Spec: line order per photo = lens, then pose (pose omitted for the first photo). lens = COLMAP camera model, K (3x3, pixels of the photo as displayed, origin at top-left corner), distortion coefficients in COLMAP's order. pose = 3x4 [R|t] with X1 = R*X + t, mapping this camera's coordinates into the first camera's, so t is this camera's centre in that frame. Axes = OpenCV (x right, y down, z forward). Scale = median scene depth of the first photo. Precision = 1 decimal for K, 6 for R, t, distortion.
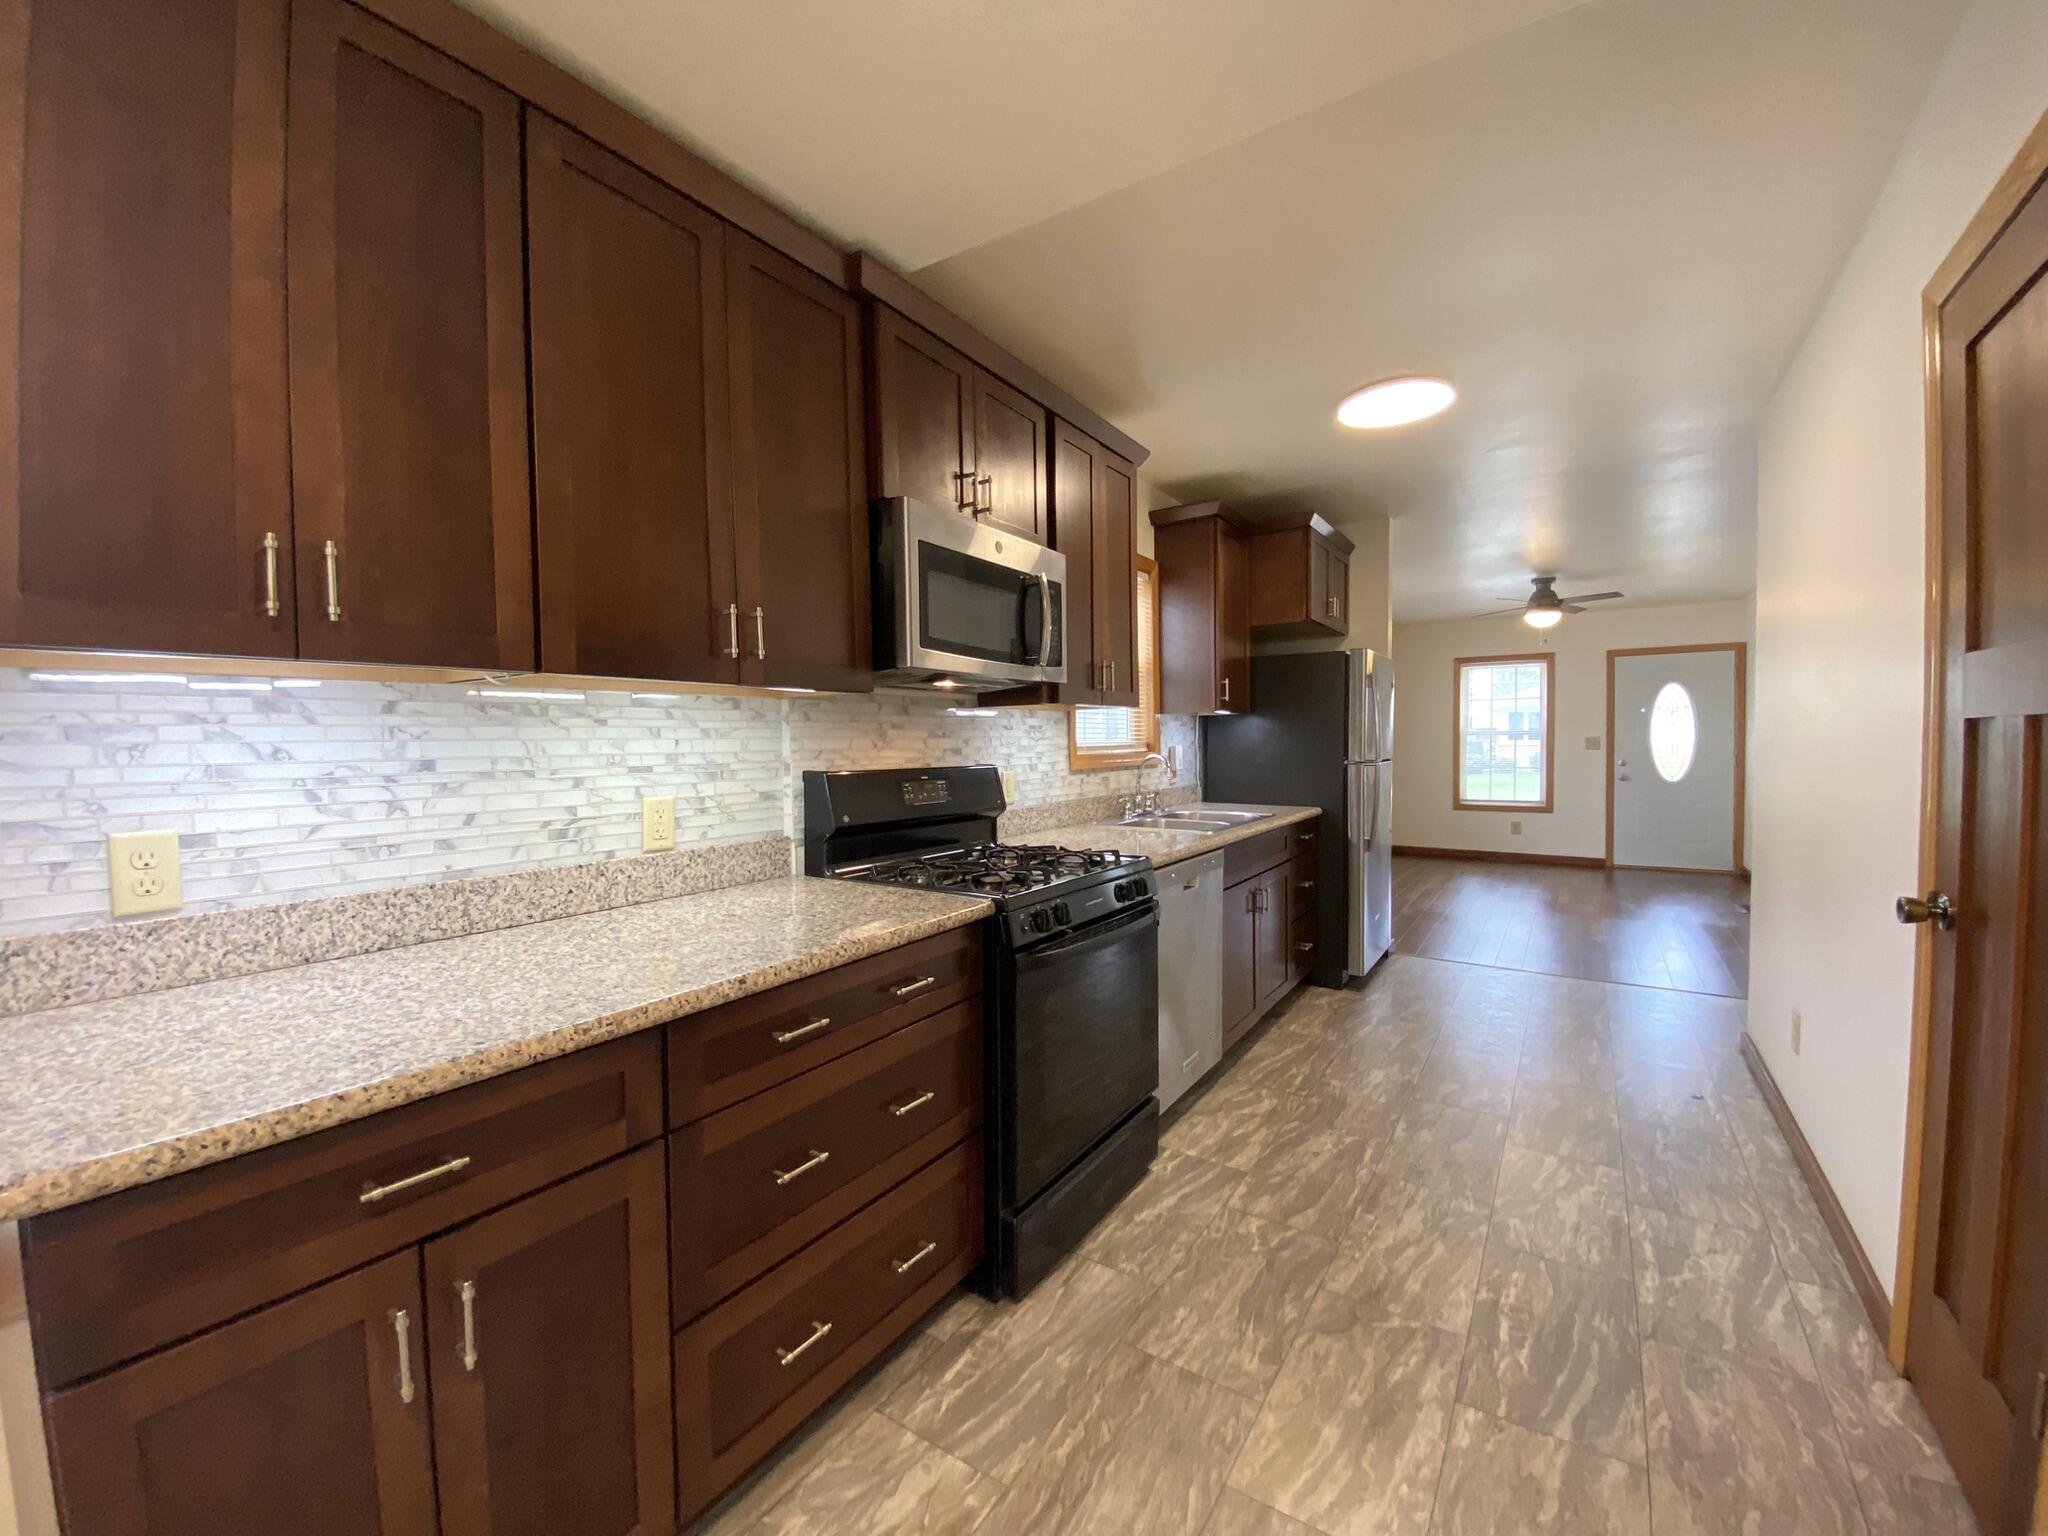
lens RADIAL K [[834.6, 0, 1033.8], [0, 834.6, 760.3], [0, 0, 1]] dist [0.012374, -0.016100]
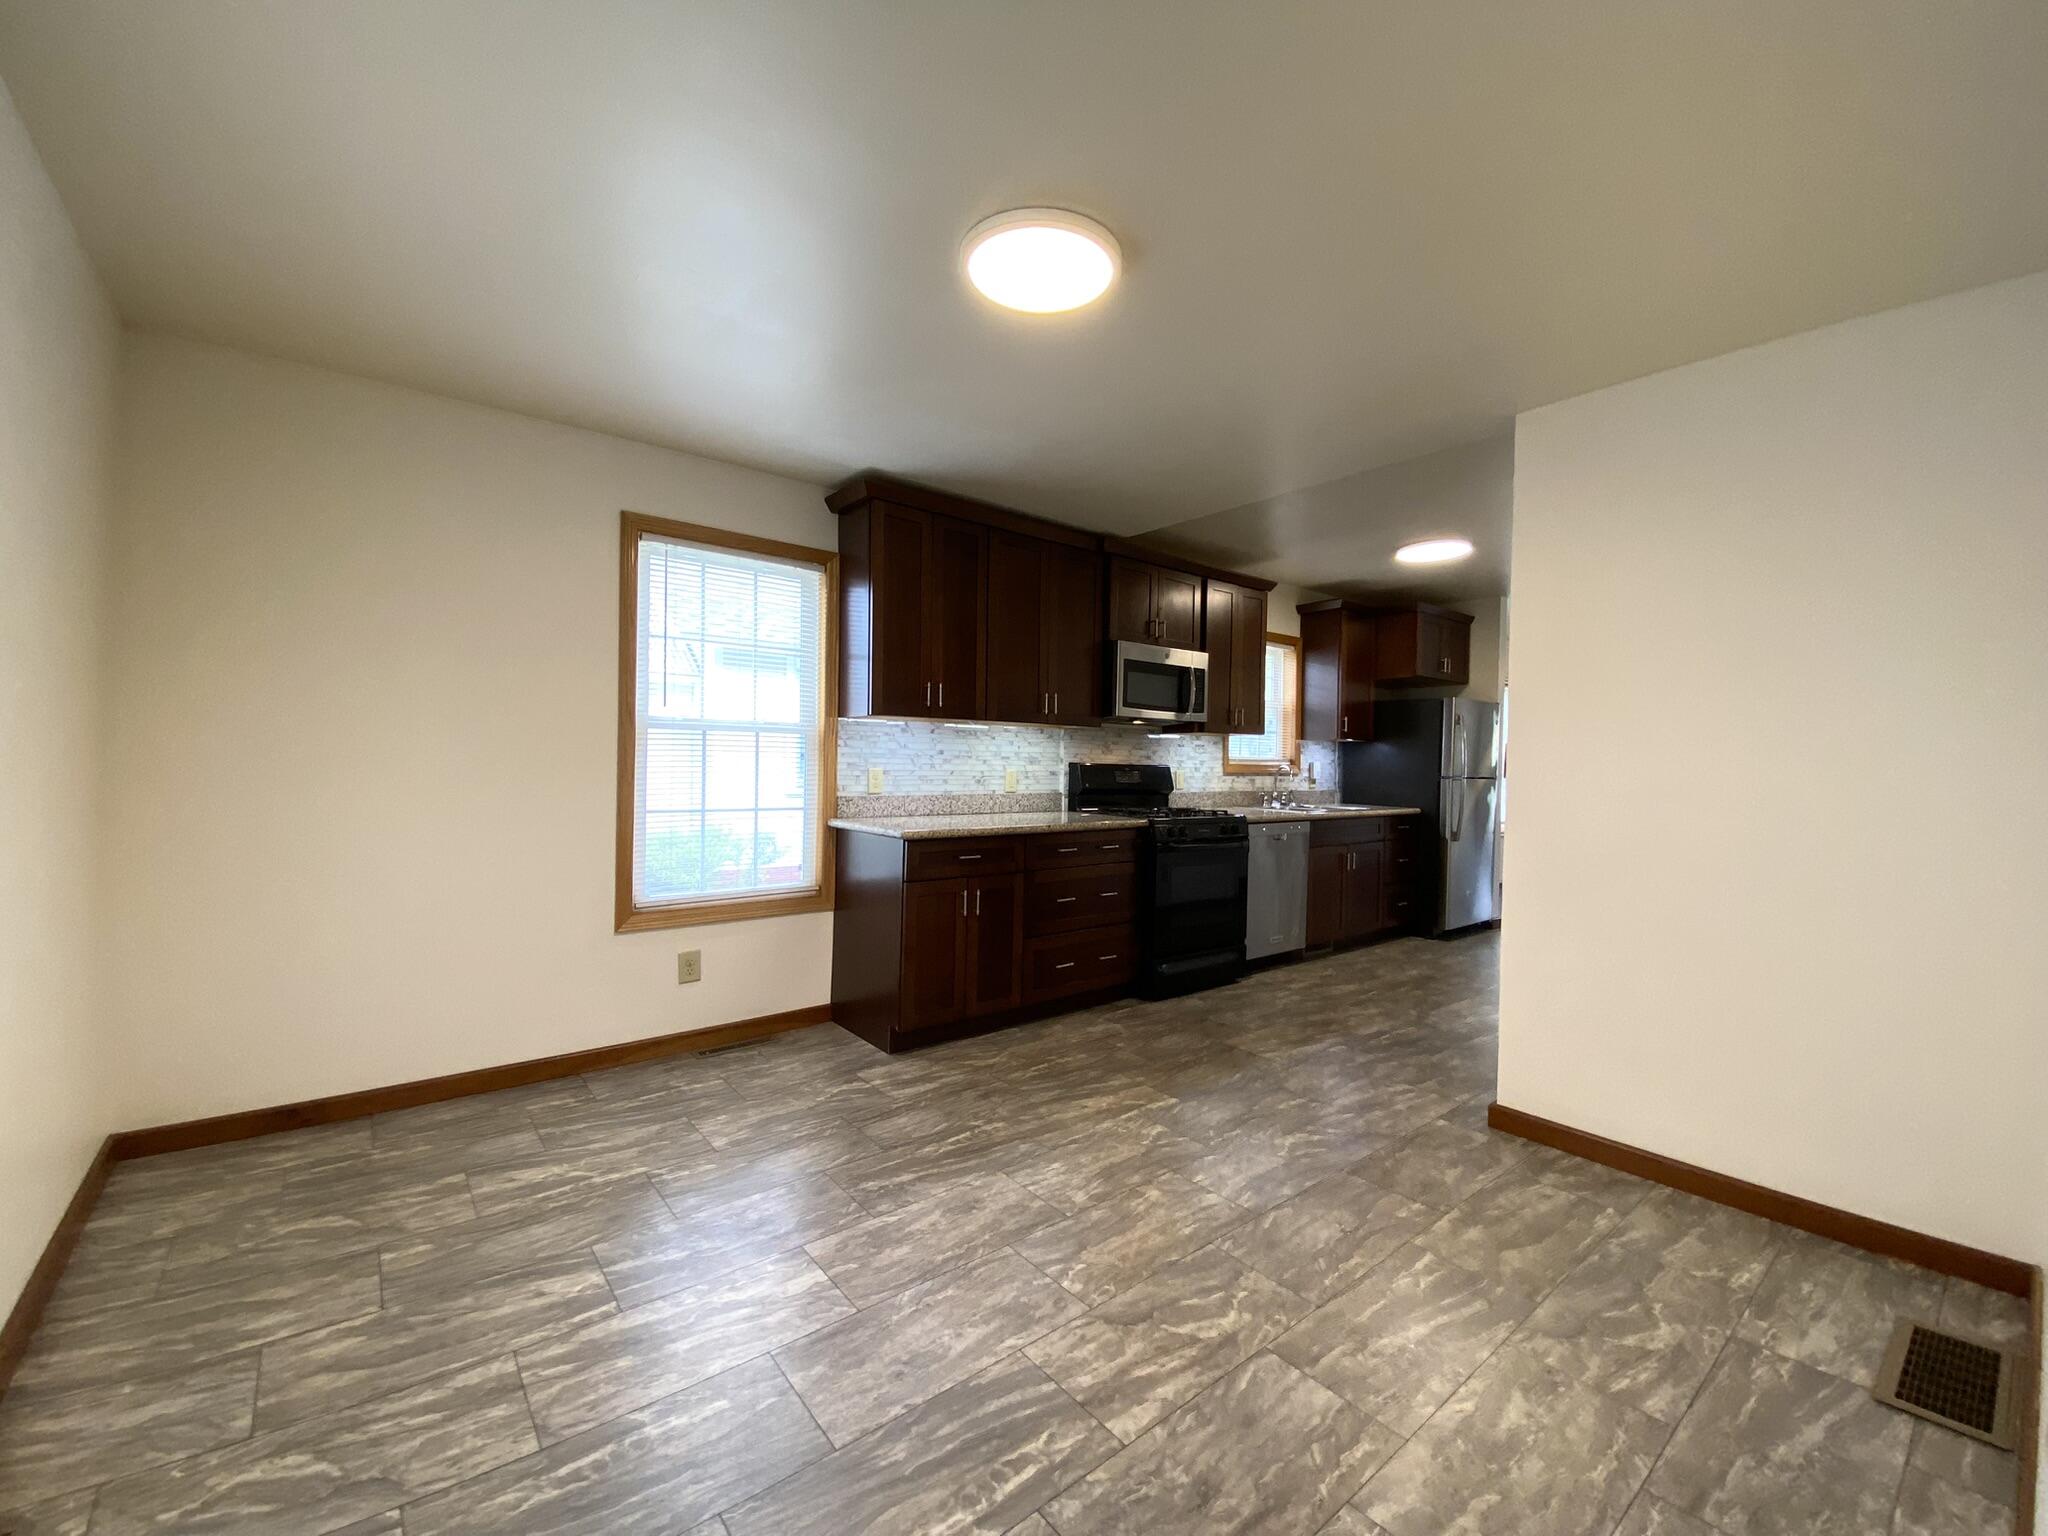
lens RADIAL K [[834.6, 0, 1016.7], [0, 834.6, 769.2], [0, 0, 1]] dist [0.012374, -0.016100]
pose [[0.948333, 0.031576, -0.315701, 0.283060], [-0.036310, 0.999299, -0.009123, 0.055910], [0.315192, 0.020115, 0.948815, -1.112294]]
